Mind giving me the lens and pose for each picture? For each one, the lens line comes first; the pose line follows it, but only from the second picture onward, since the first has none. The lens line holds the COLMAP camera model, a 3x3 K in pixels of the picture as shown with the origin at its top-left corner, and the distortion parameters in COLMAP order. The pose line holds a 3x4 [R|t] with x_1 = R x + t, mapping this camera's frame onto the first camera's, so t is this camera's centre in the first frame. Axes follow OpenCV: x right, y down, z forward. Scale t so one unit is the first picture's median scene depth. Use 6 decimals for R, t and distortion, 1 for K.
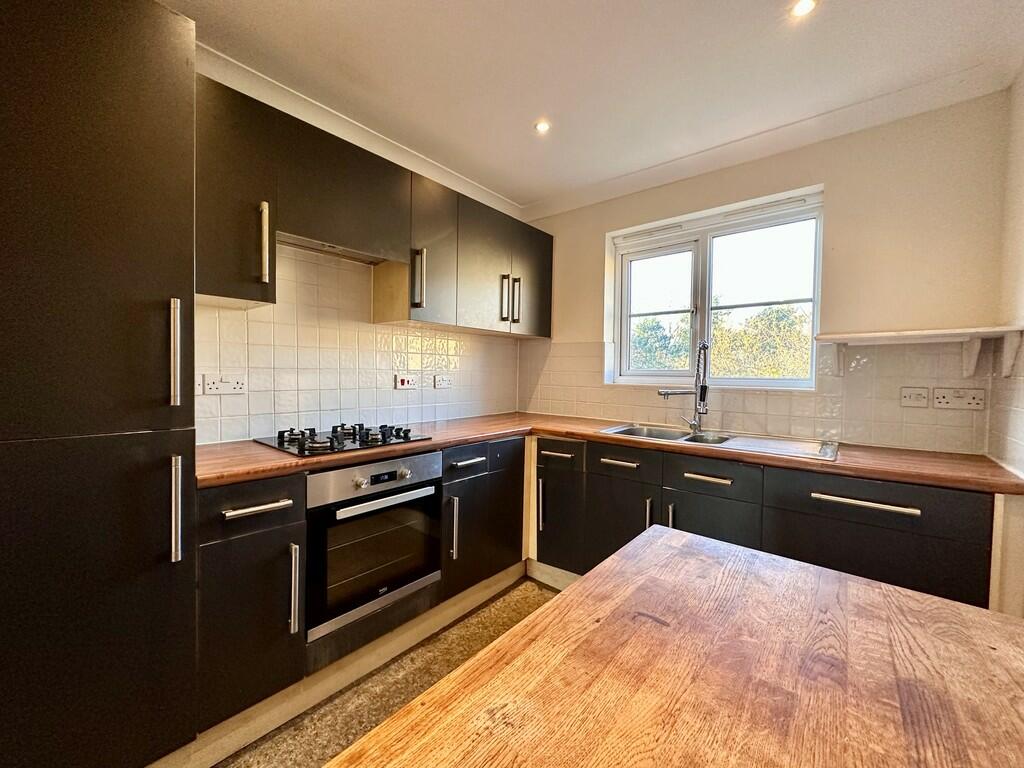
lens RADIAL K [[407.7, 0, 511.0], [0, 407.7, 383.3], [0, 0, 1]] dist [-0.002804, -0.000003]
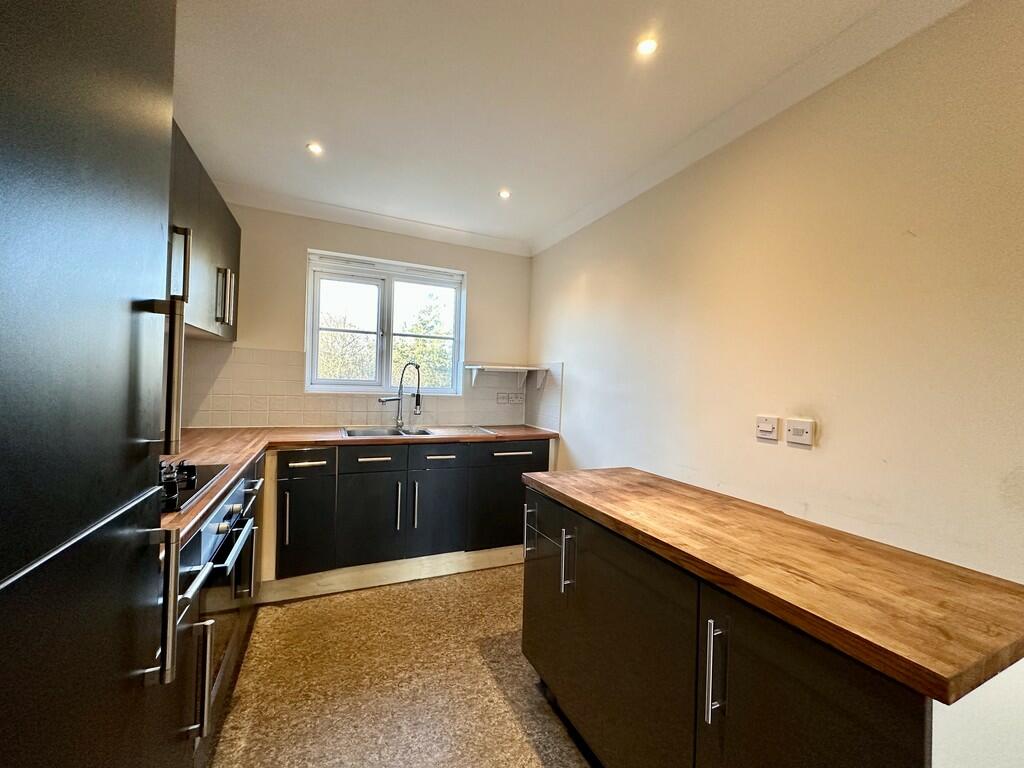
lens RADIAL K [[407.7, 0, 510.9], [0, 407.7, 383.3], [0, 0, 1]] dist [-0.002804, -0.000003]
pose [[0.435325, -0.000407, 0.900273, -0.561768], [-0.005047, 0.999983, 0.002893, -0.032500], [-0.900259, -0.005803, 0.435316, 0.088410]]
